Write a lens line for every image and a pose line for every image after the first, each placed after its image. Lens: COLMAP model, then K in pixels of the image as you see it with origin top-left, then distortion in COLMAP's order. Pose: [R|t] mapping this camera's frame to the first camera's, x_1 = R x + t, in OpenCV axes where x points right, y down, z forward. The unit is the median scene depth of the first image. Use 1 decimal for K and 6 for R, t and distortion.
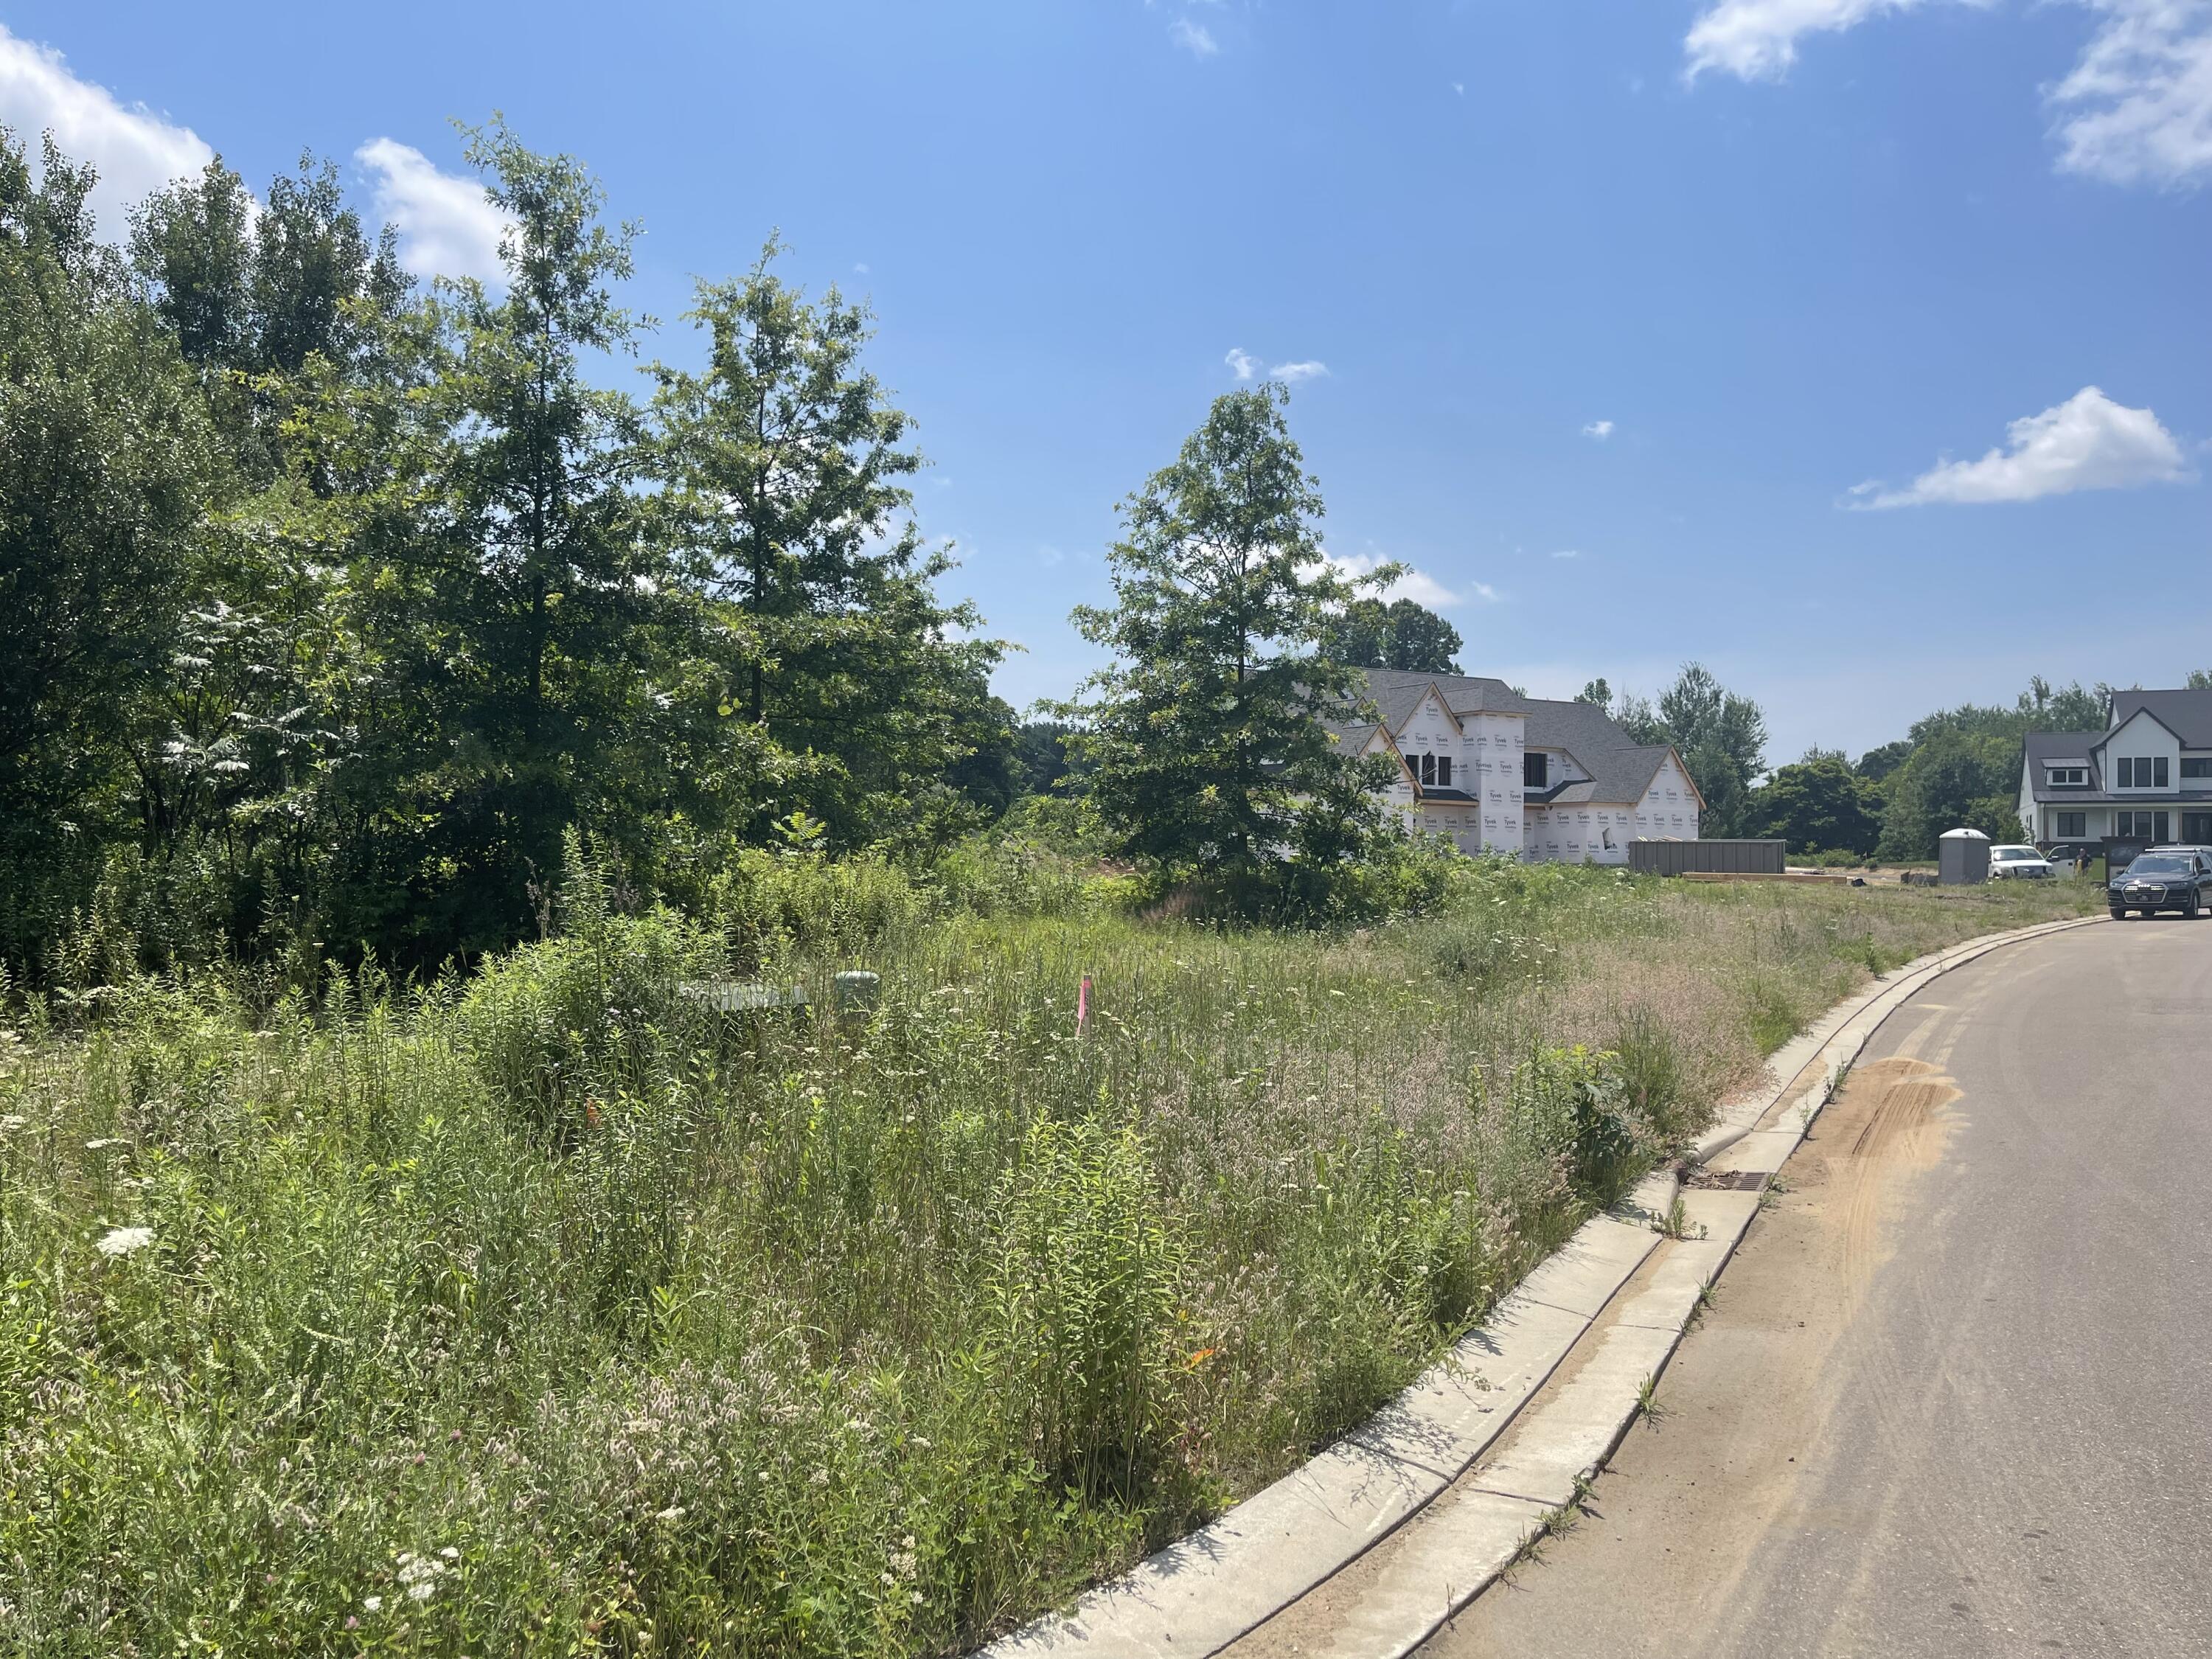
lens RADIAL K [[1705.9, 0, 1106.0], [0, 1705.9, 829.5], [0, 0, 1]] dist [0.097530, -0.134466]
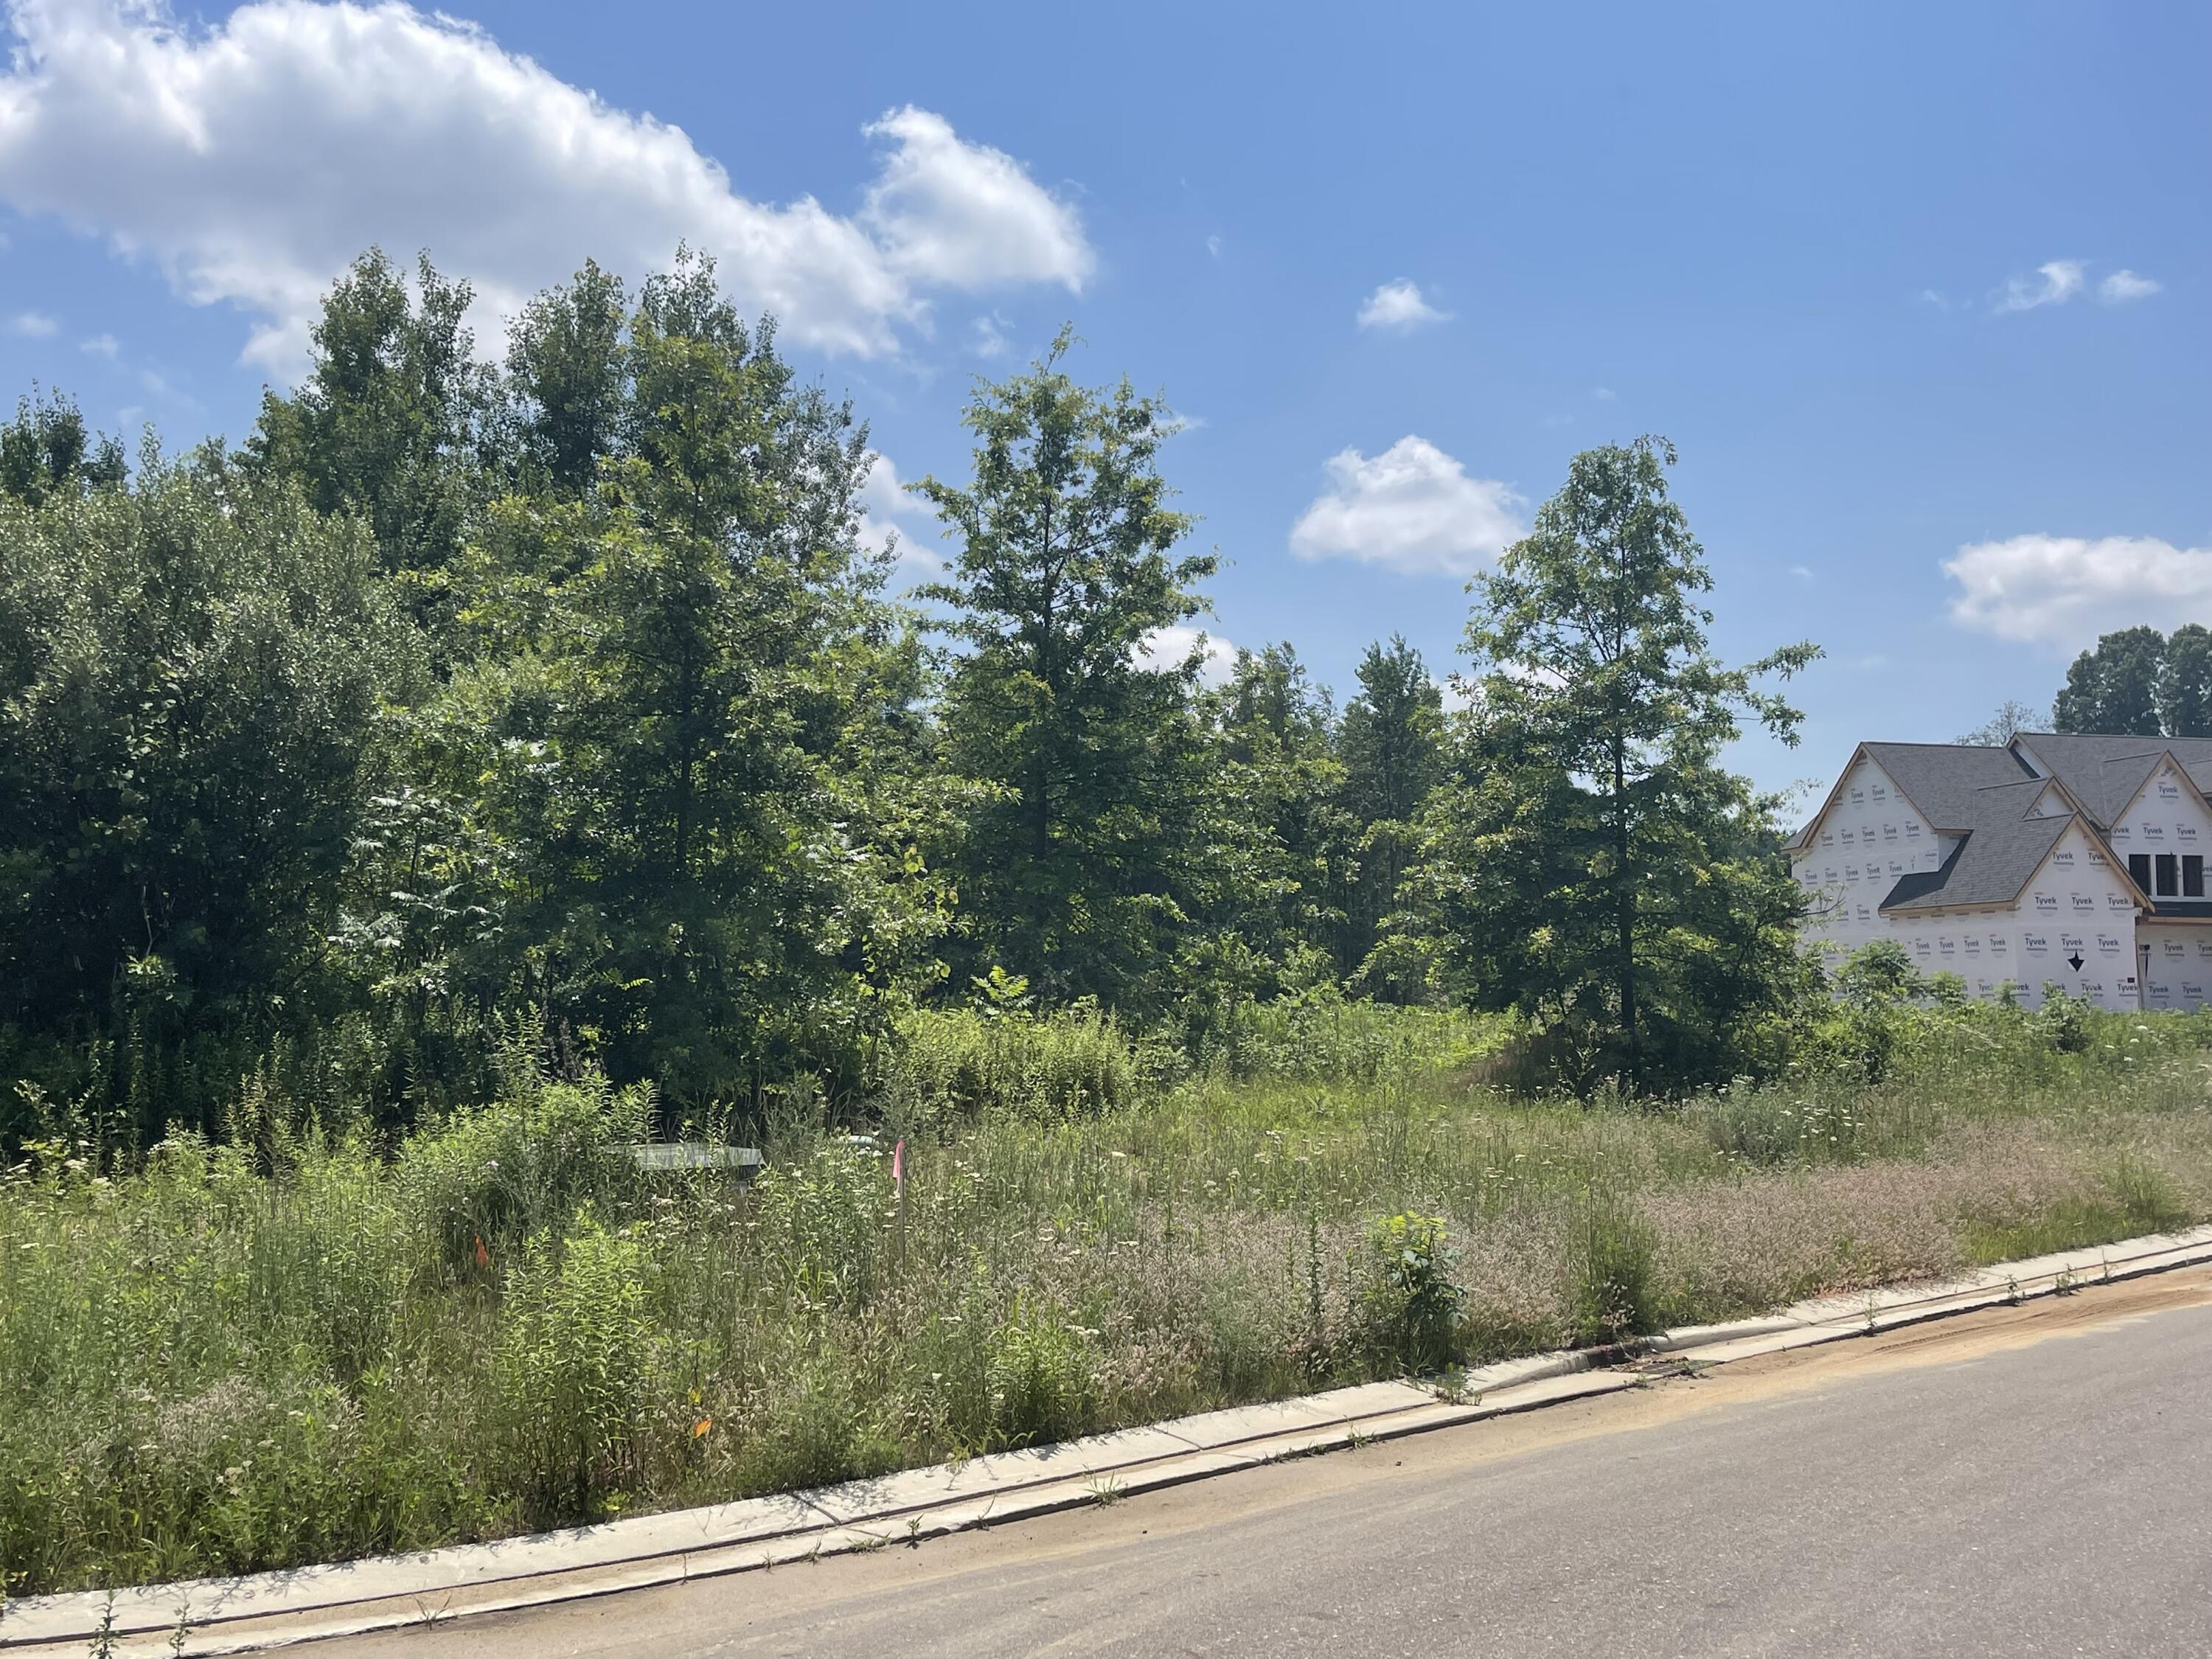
lens RADIAL K [[2252.0, 0, 1106.0], [0, 2252.0, 829.5], [0, 0, 1]] dist [0.173351, -0.494276]
pose [[0.955304, -0.031141, -0.293980, 0.173988], [0.013796, 0.998049, -0.060892, -0.007280], [0.295303, 0.054114, 0.953870, -0.116645]]
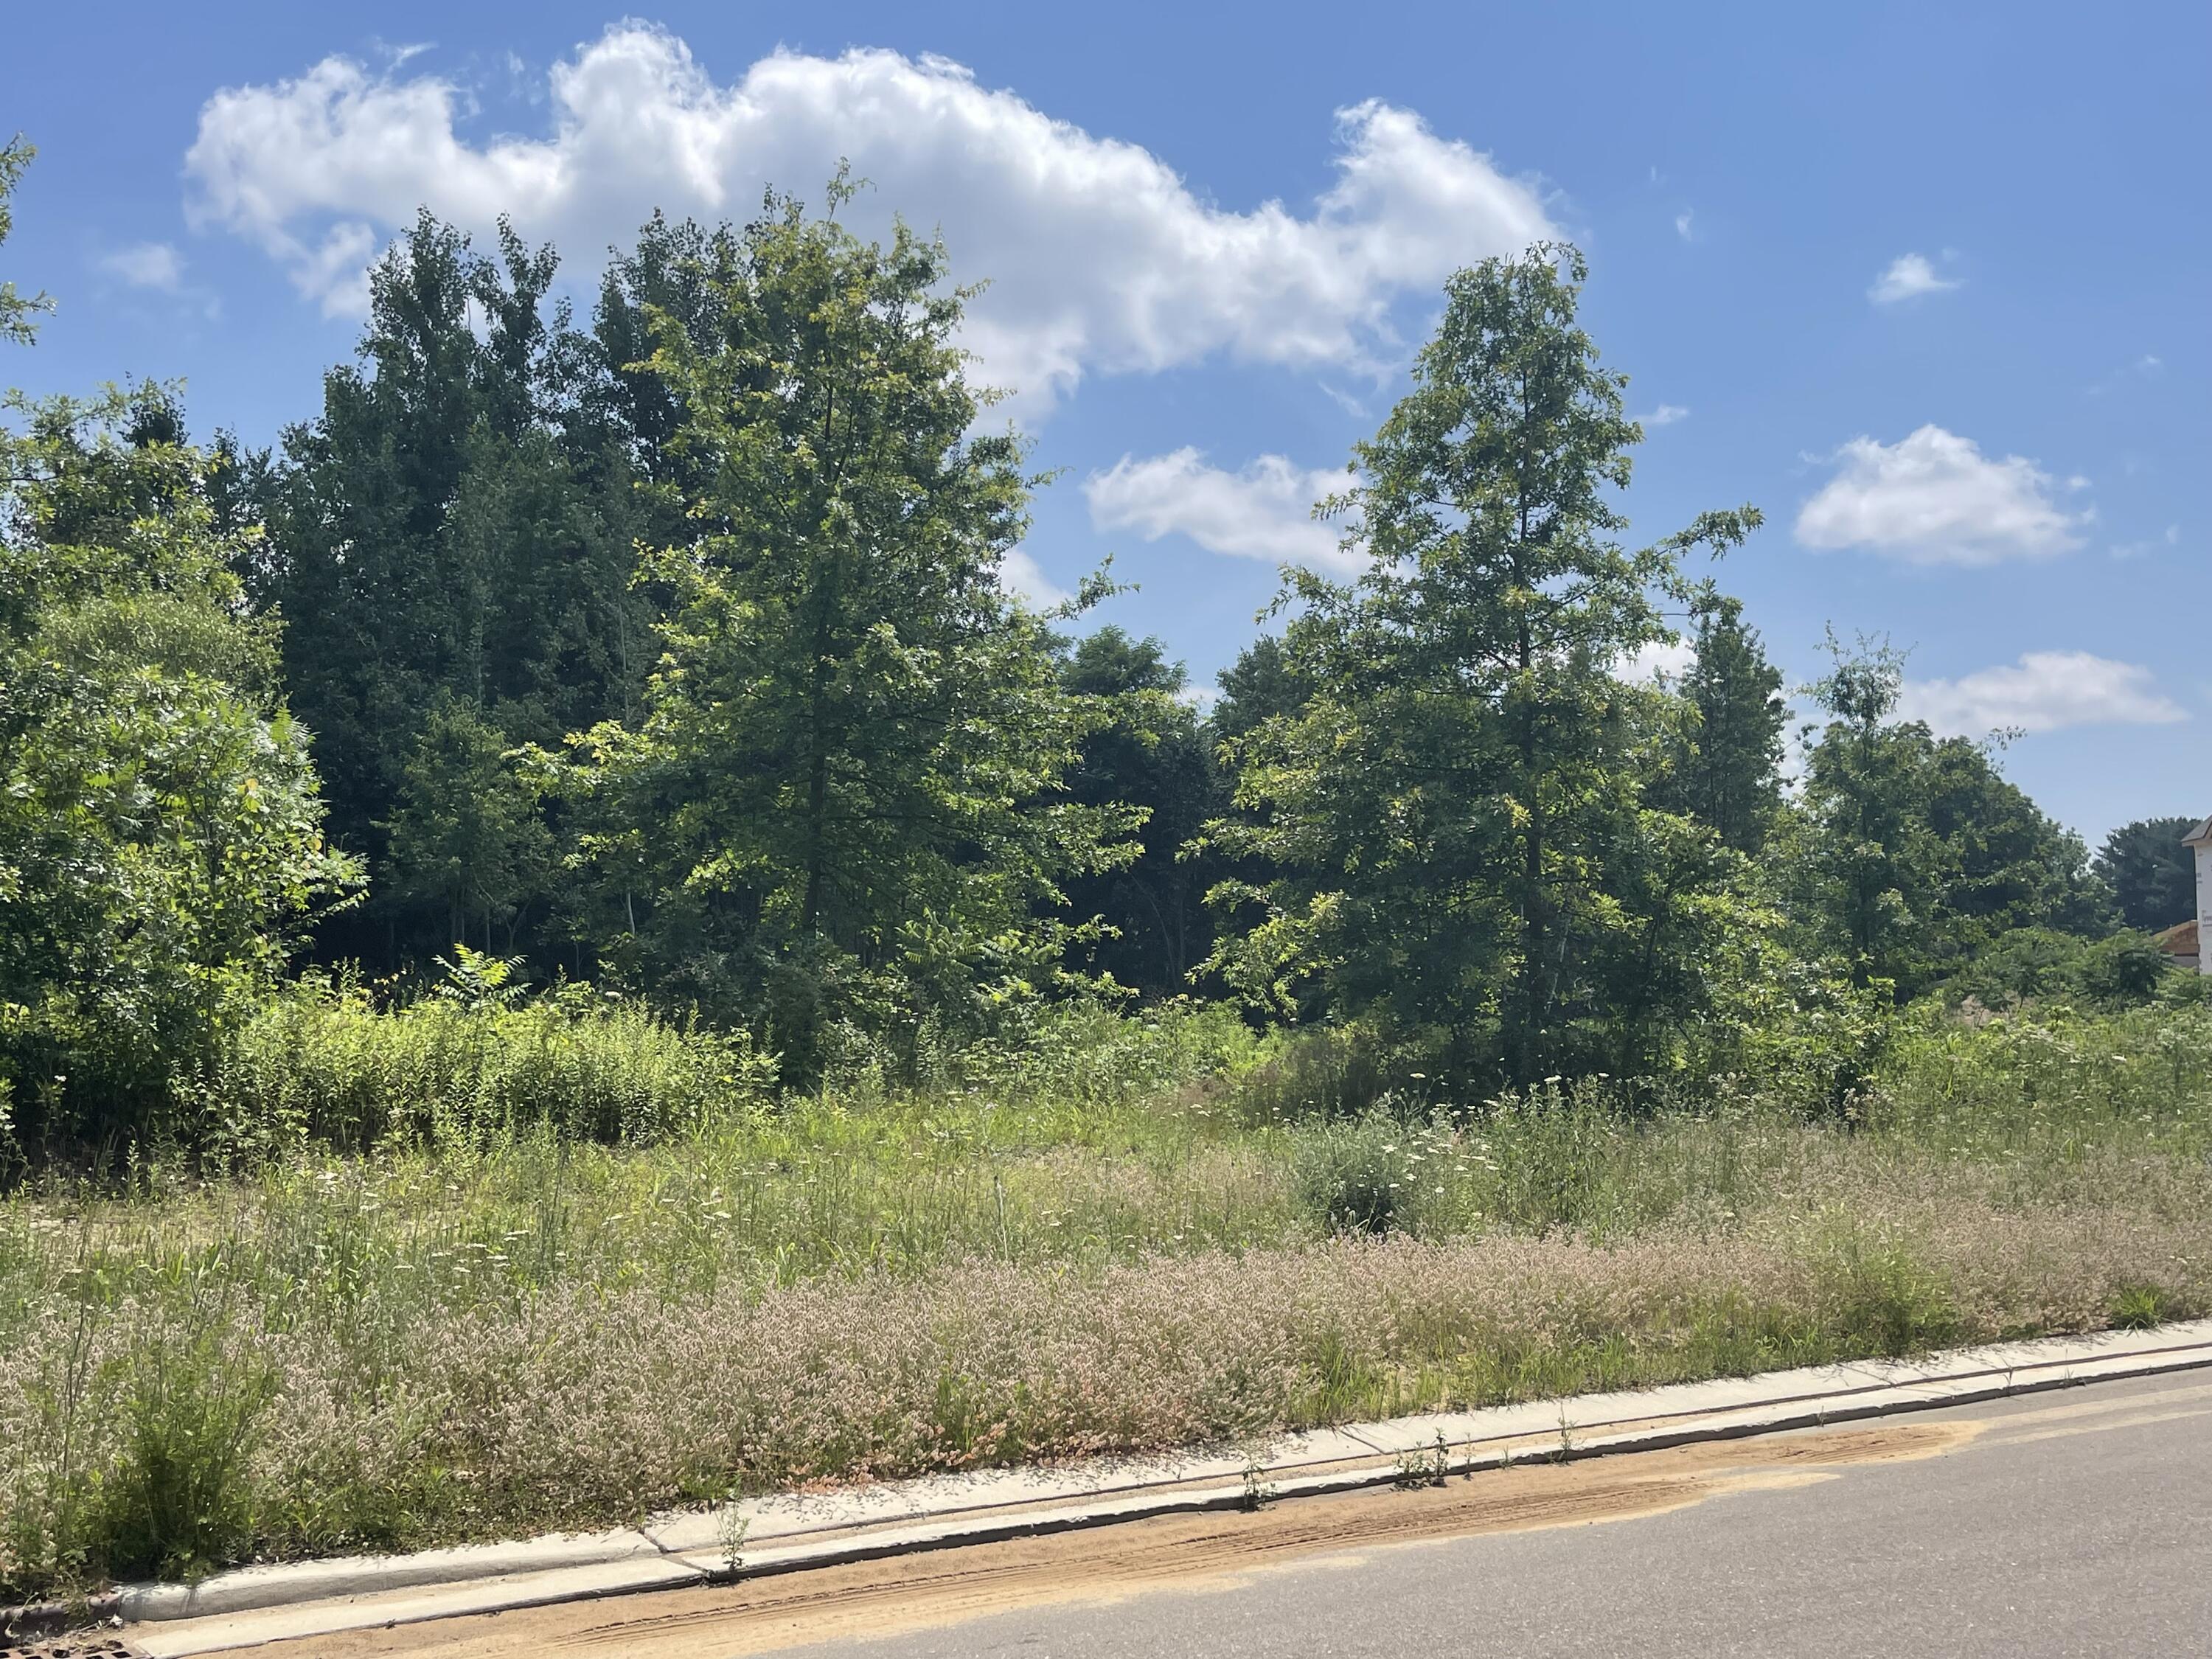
lens RADIAL K [[2196.4, 0, 1105.2], [0, 2196.4, 937.2], [0, 0, 1]] dist [0.115591, -0.454417]
pose [[0.863747, -0.022864, -0.503406, 0.375163], [0.015916, 0.999710, -0.018096, 0.004330], [0.503674, 0.007618, 0.863860, 0.241065]]
